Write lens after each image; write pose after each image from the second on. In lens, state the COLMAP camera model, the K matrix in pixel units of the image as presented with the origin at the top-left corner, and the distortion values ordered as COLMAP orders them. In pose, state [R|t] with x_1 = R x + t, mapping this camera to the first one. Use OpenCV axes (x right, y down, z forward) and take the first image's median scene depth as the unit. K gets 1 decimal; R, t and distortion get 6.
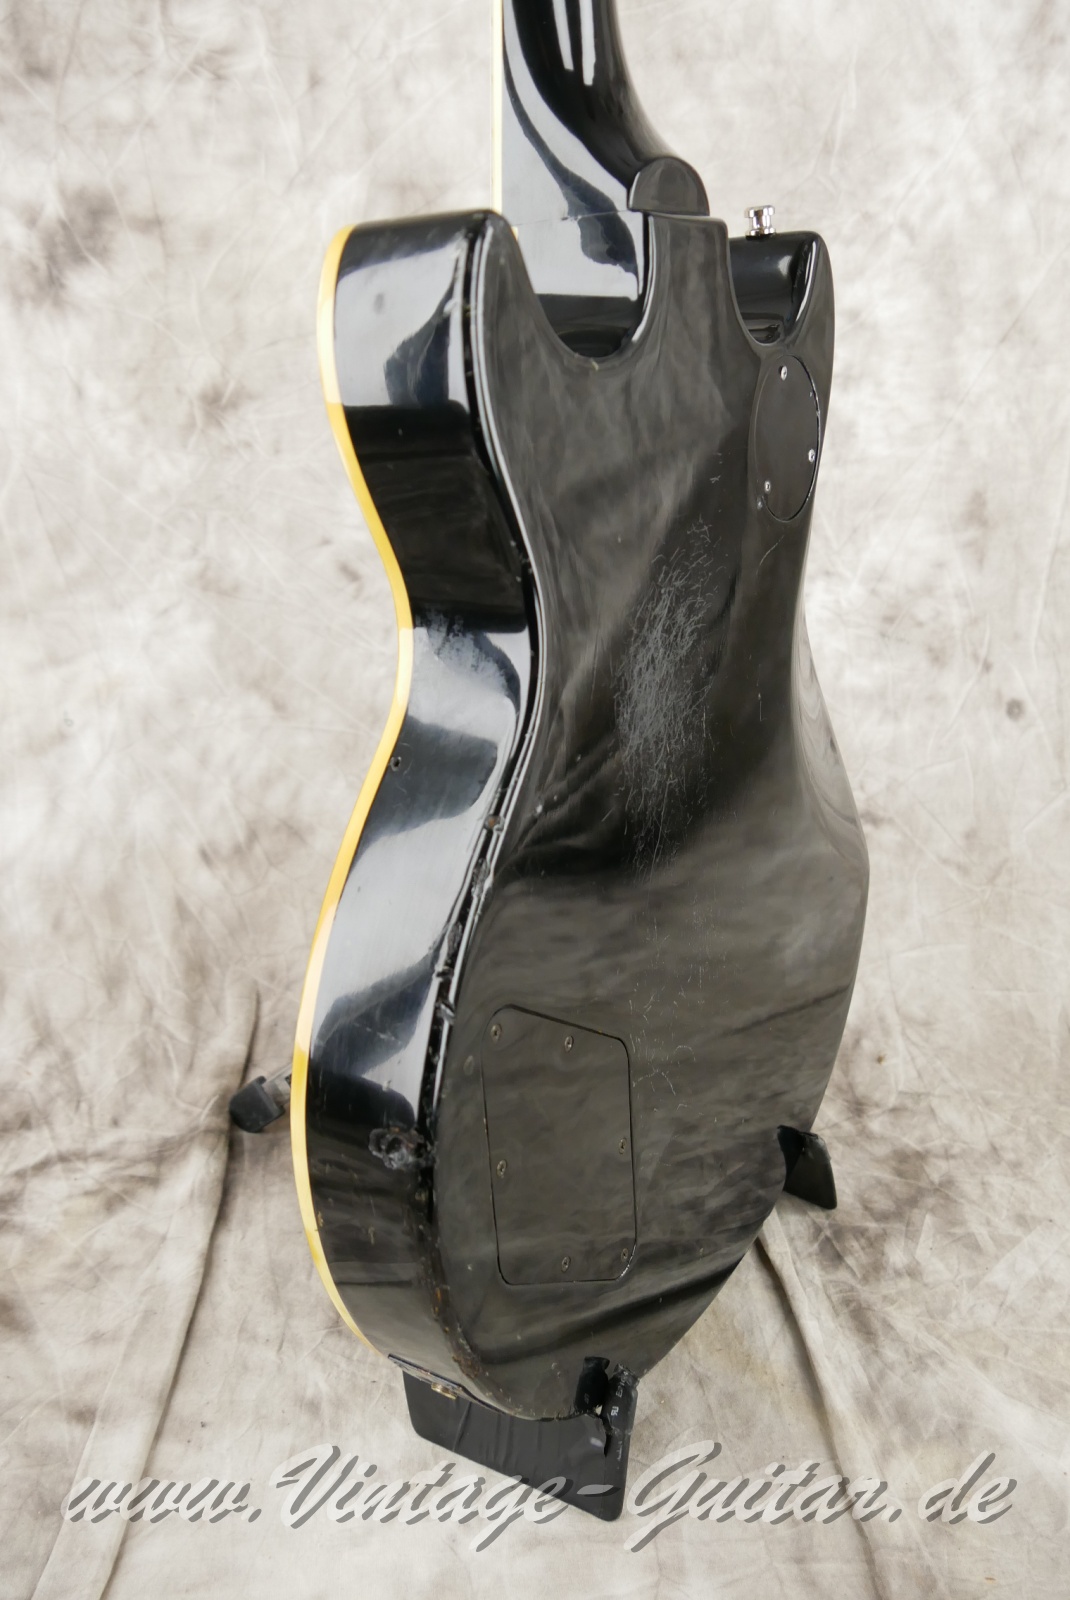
lens RADIAL K [[1289.3, 0, 522.7], [0, 1289.3, 791.5], [0, 0, 1]] dist [-0.069208, 0.027778]
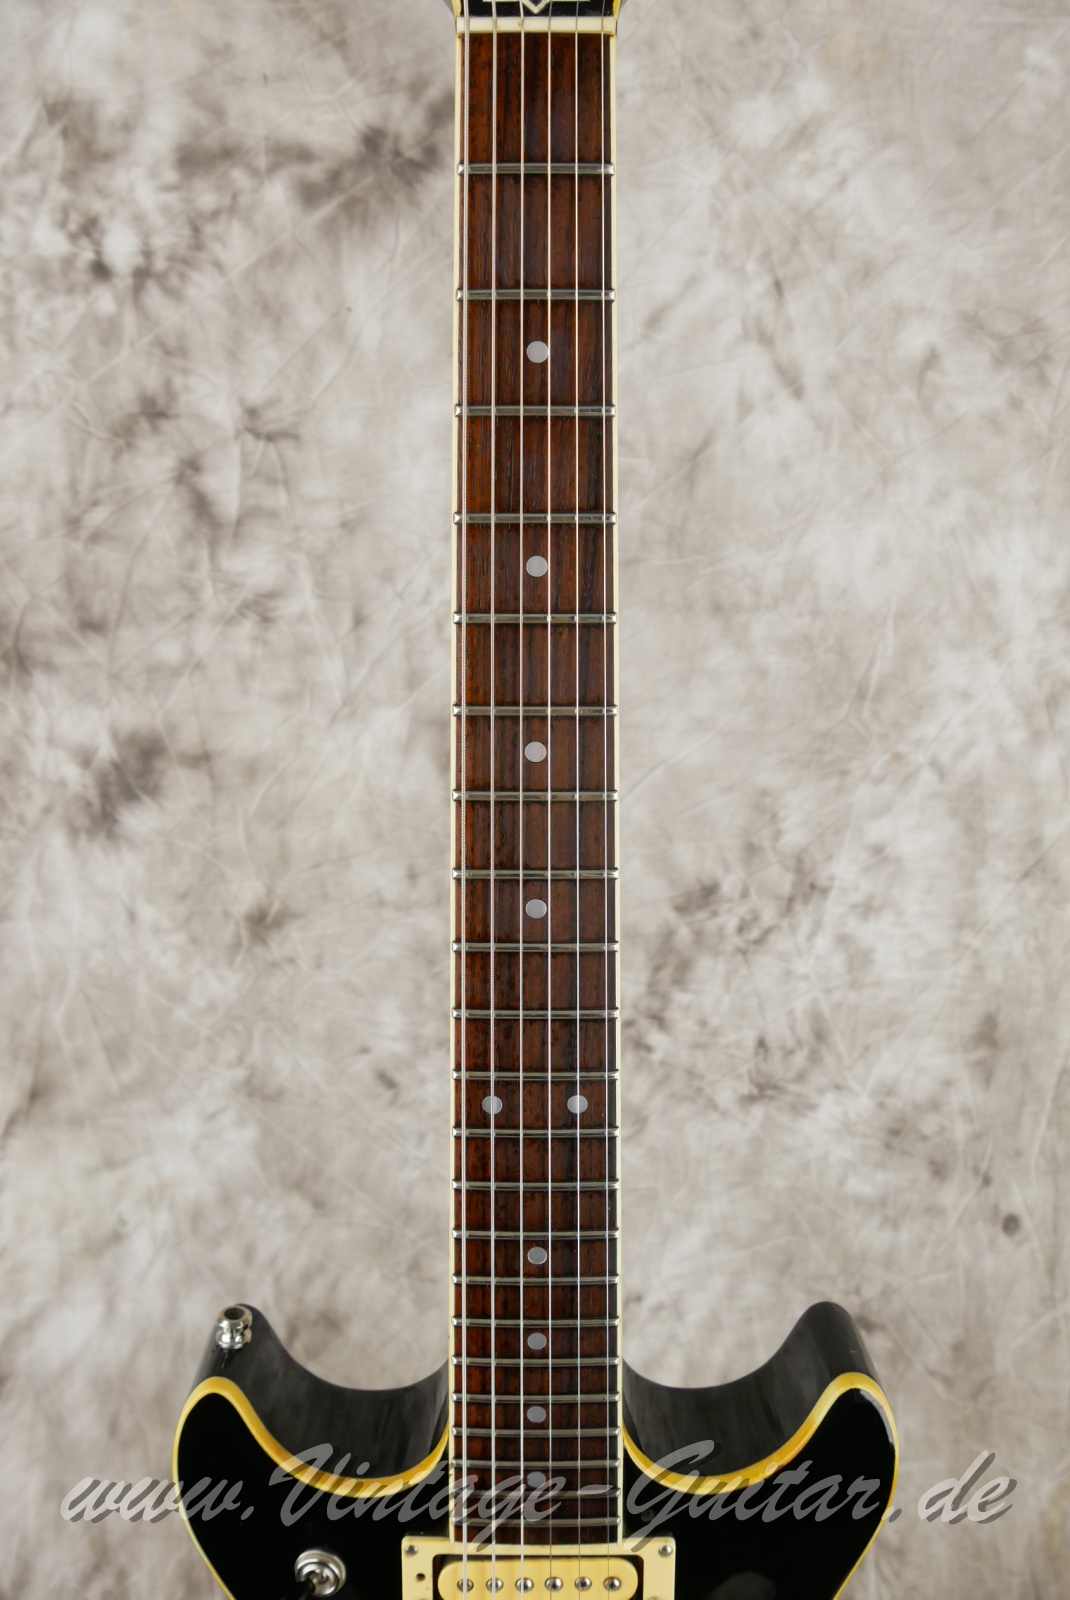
lens RADIAL K [[1289.3, 0, 521.4], [0, 1289.3, 790.9], [0, 0, 1]] dist [-0.069208, 0.027778]
pose [[0.998594, 0.033820, -0.040813, 0.013682], [-0.031052, 0.997294, 0.066633, -0.494447], [0.042957, -0.065272, 0.996942, -0.039779]]
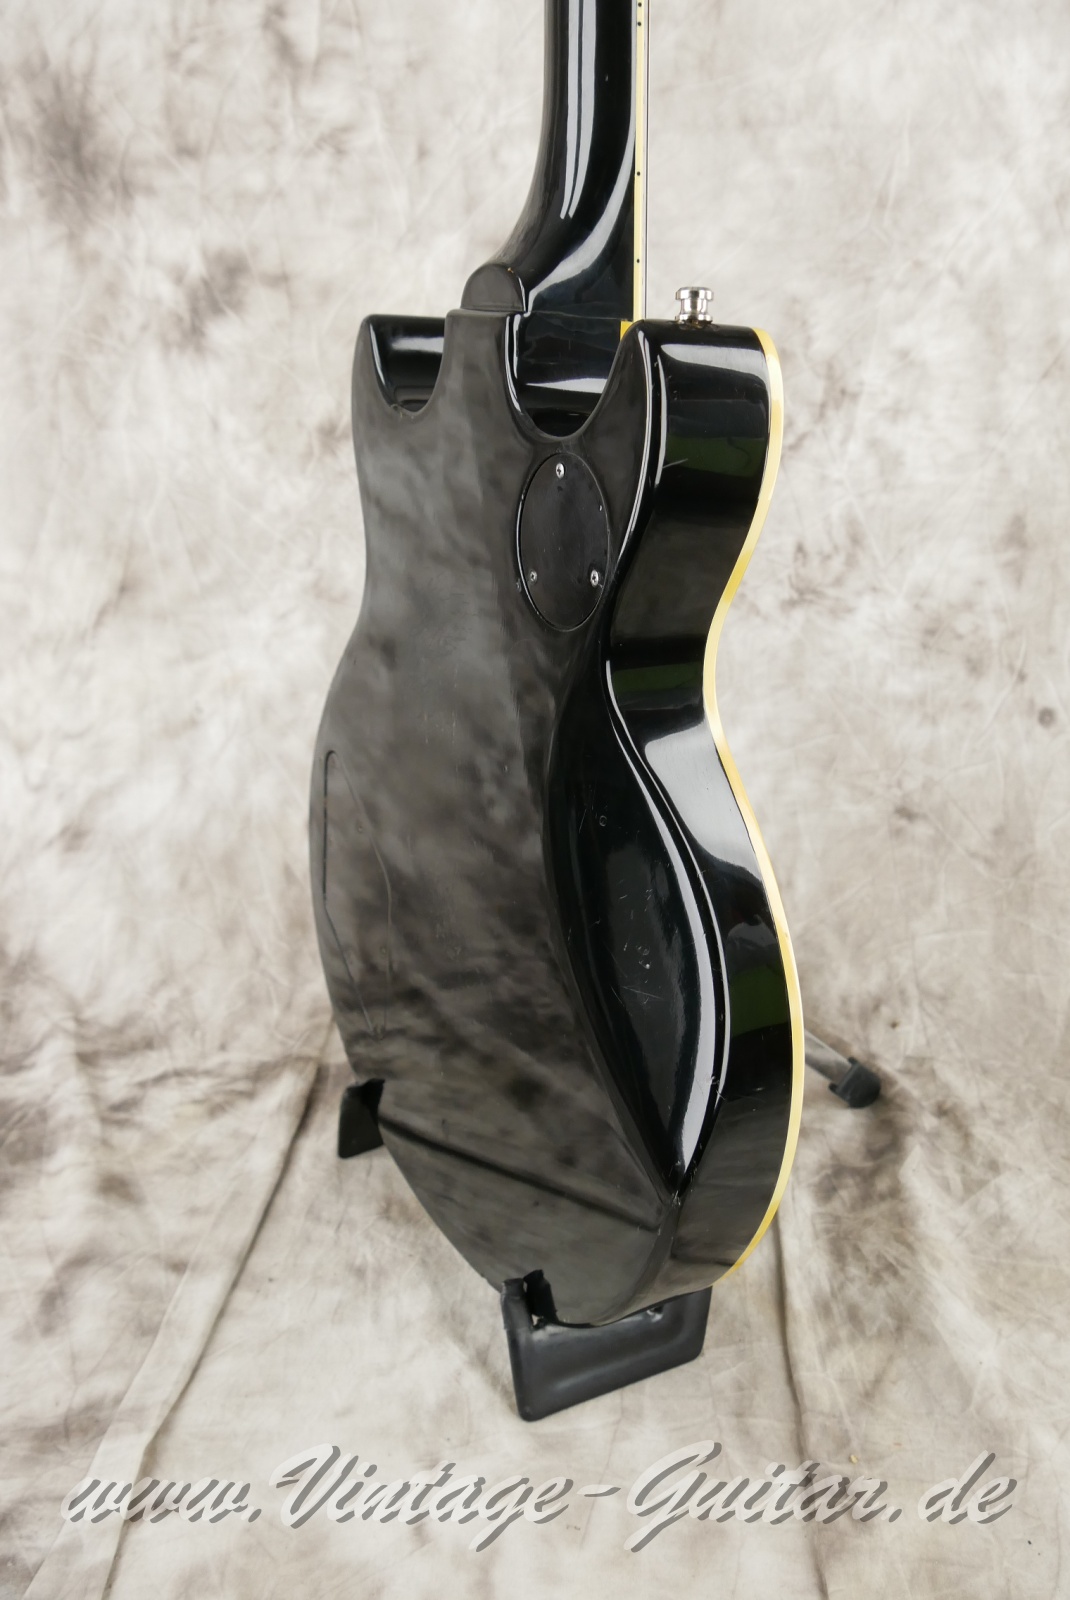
lens RADIAL K [[1289.3, 0, 529.4], [0, 1289.3, 784.2], [0, 0, 1]] dist [-0.069208, 0.027778]
pose [[0.993675, 0.028150, -0.108708, 0.071306], [-0.028114, 0.999603, 0.001859, 0.002872], [0.108717, 0.001209, 0.994072, -0.126829]]
